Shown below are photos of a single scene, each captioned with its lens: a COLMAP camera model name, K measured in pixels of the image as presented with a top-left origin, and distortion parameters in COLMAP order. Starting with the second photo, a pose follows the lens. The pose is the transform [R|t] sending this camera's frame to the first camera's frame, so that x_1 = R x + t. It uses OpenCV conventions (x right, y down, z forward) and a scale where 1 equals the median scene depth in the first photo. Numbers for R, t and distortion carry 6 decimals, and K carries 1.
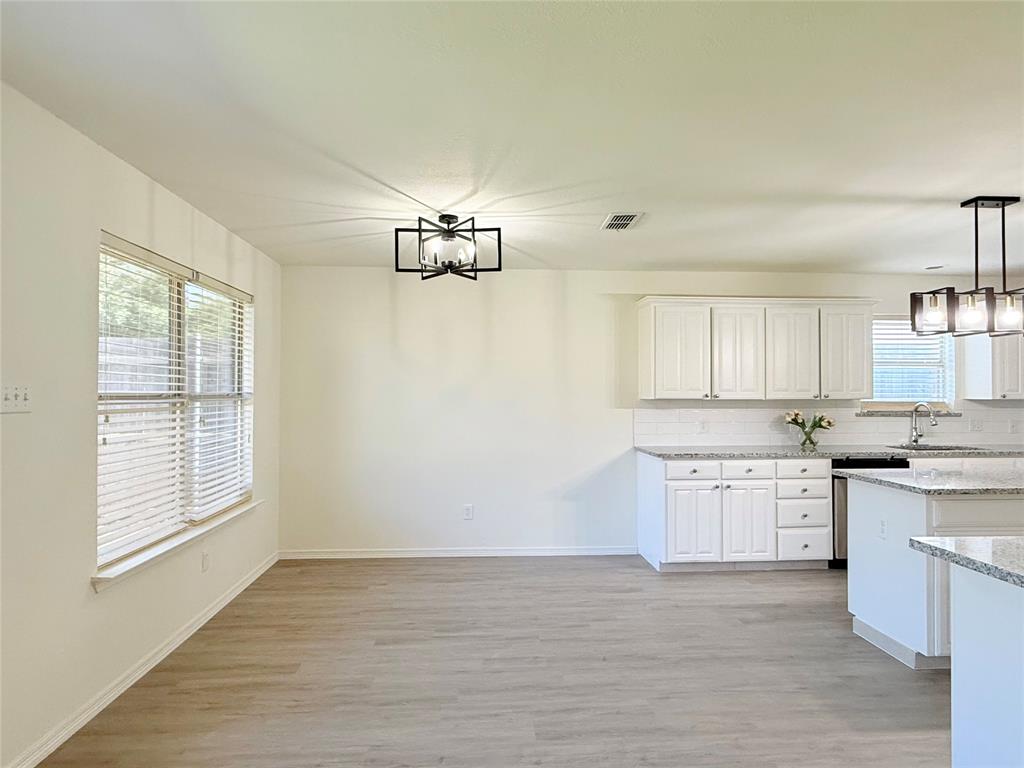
lens RADIAL K [[598.4, 0, 510.0], [0, 598.4, 384.9], [0, 0, 1]] dist [-0.001400, 0.001004]
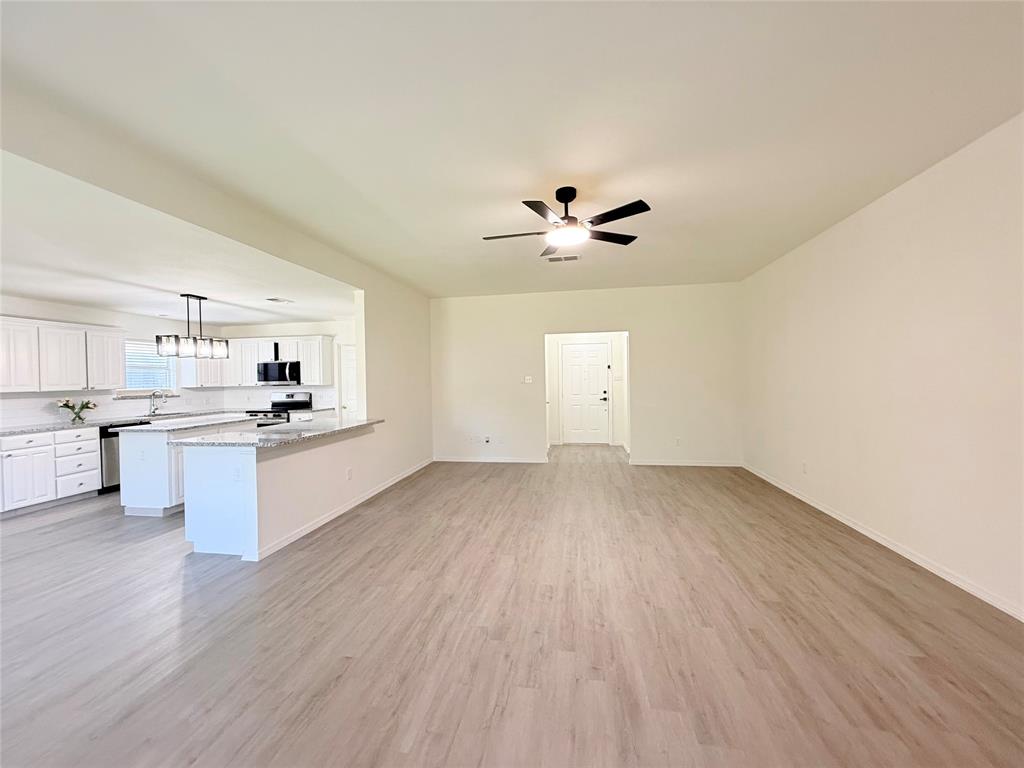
lens RADIAL K [[407.1, 0, 510.2], [0, 407.1, 383.3], [0, 0, 1]] dist [-0.000968, 0.000584]
pose [[0.230349, -0.017051, 0.972959, -0.277033], [0.004619, 0.999854, 0.016429, -0.006553], [-0.973097, 0.000709, 0.230394, -0.336932]]
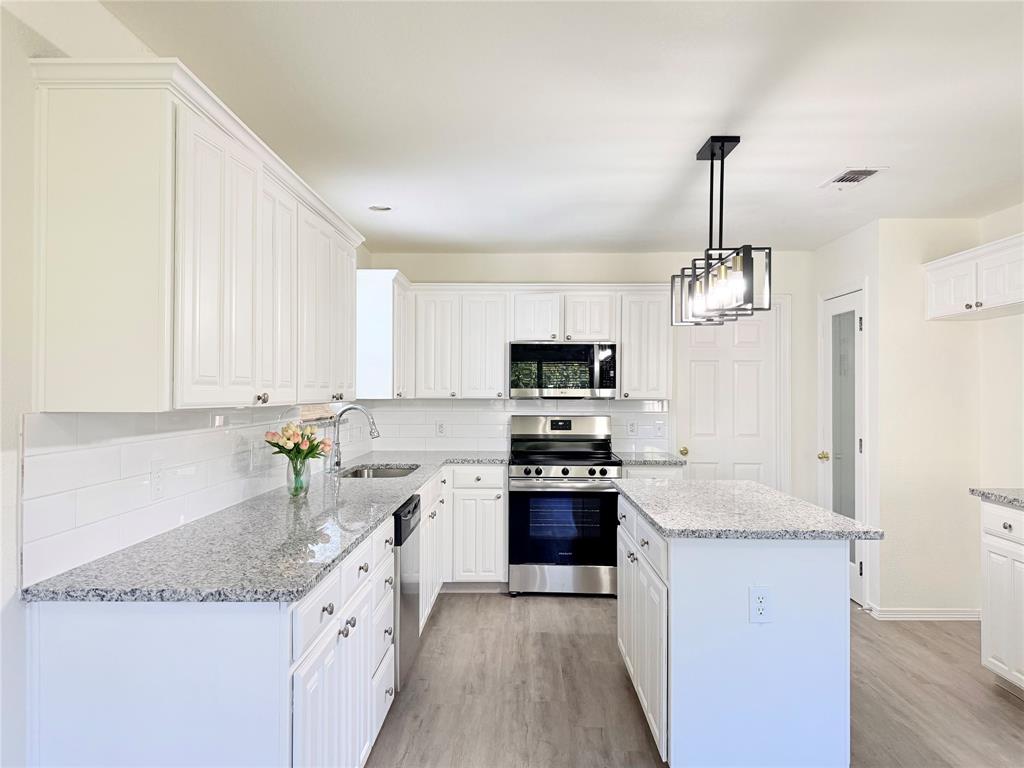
lens RADIAL K [[718.0, 0, 512.0], [0, 718.0, 384.0], [0, 0, 1]] dist [0.092420, -0.133391]
pose [[0.078521, 0.009247, 0.996870, -0.116524], [-0.018510, 0.999798, -0.007816, 0.010501], [-0.996741, -0.017838, 0.078676, 0.850411]]
